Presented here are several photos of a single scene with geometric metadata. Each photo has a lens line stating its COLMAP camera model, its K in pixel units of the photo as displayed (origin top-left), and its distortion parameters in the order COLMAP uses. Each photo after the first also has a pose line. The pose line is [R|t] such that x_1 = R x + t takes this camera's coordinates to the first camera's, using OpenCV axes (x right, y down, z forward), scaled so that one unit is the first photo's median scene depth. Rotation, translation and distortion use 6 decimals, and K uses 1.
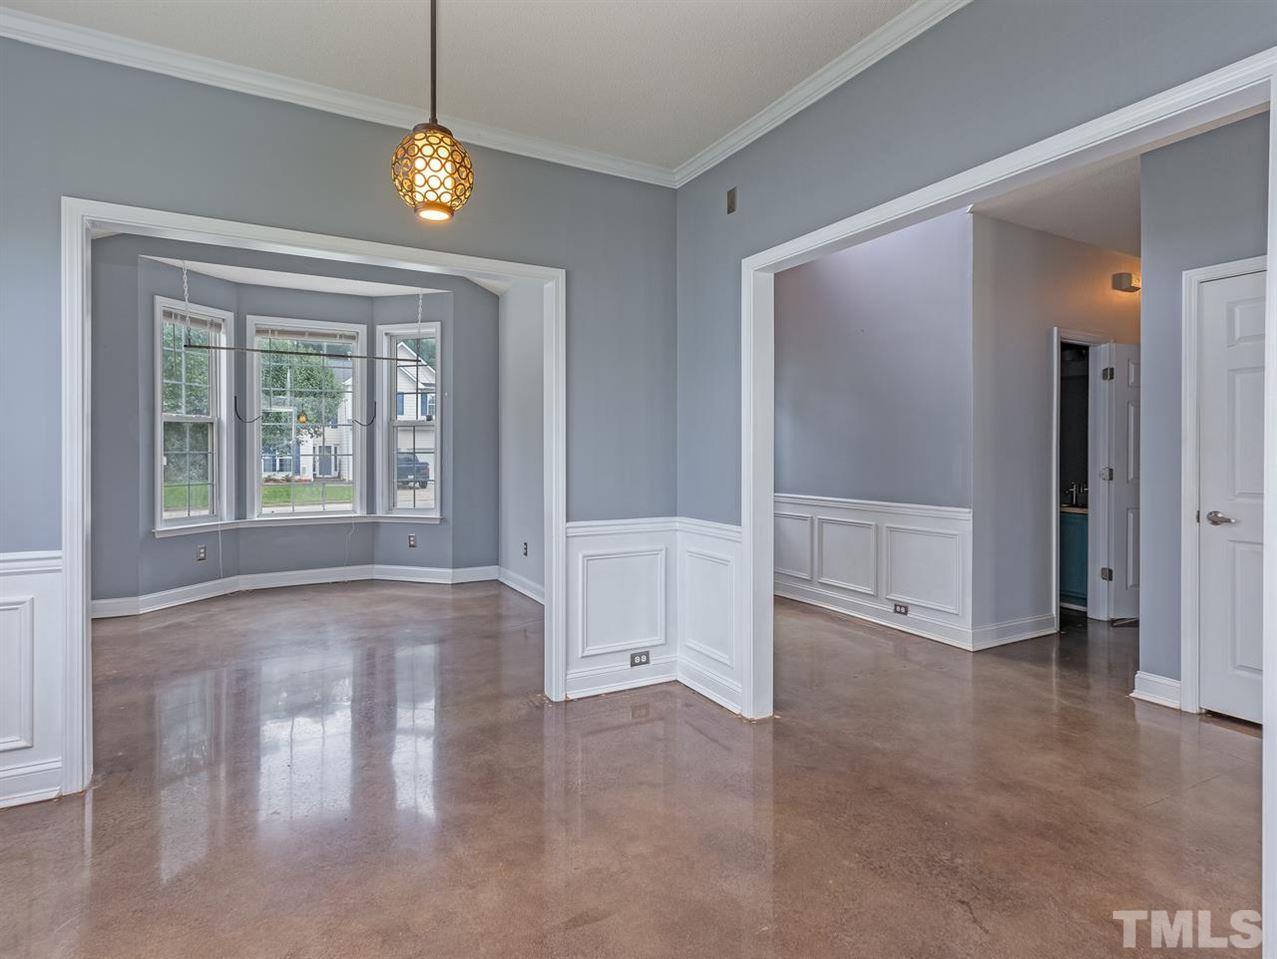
lens RADIAL K [[693.5, 0, 637.1], [0, 693.5, 446.6], [0, 0, 1]] dist [-0.001669, 0.000093]
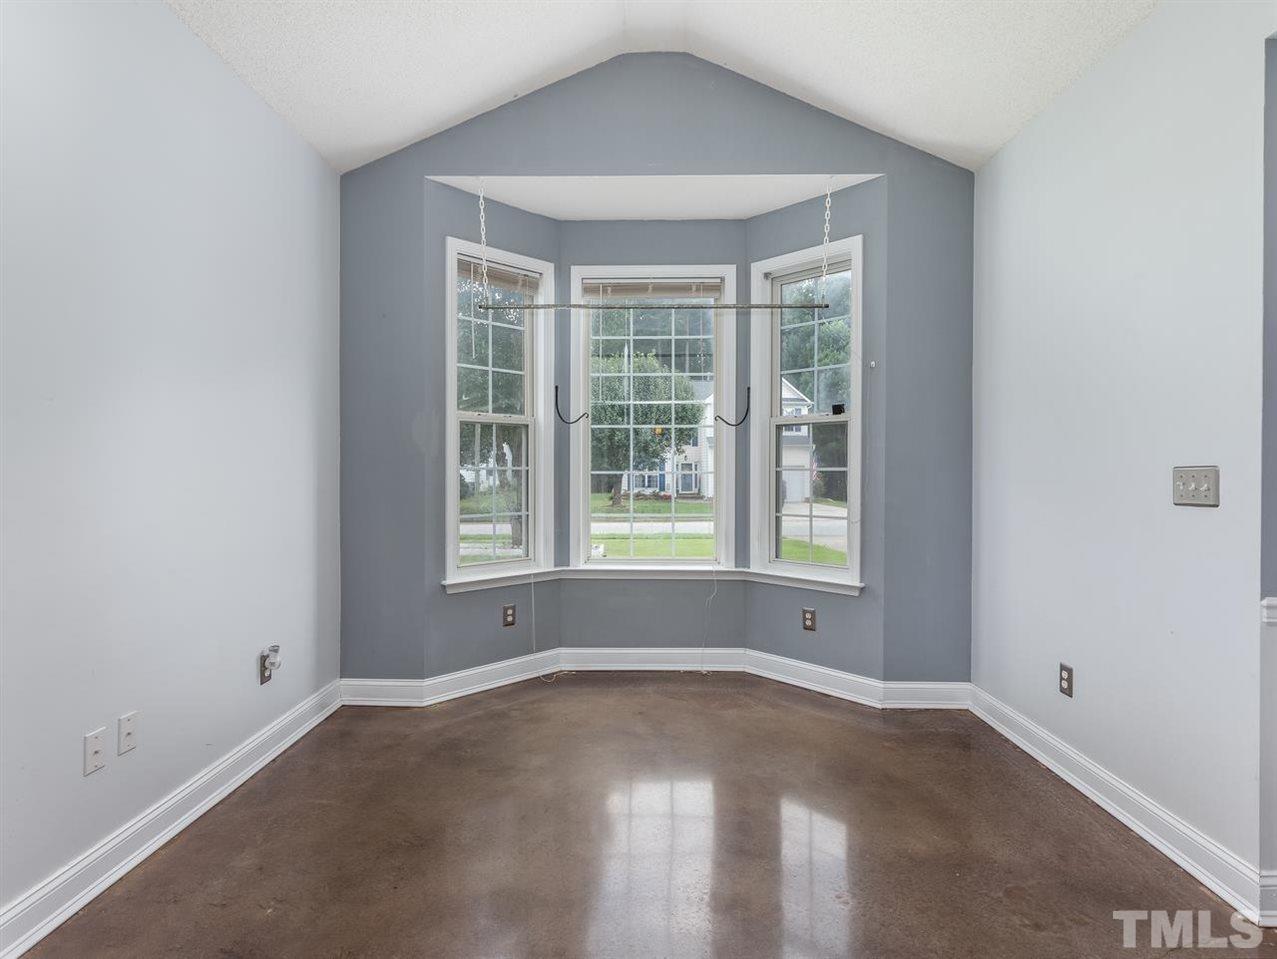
lens RADIAL K [[645.7, 0, 637.3], [0, 645.7, 492.5], [0, 0, 1]] dist [-0.042724, 0.000056]
pose [[0.876472, 0.019027, -0.481077, -0.192860], [0.001667, 0.999093, 0.042553, 0.004974], [0.481450, -0.038099, 0.875645, 0.458771]]
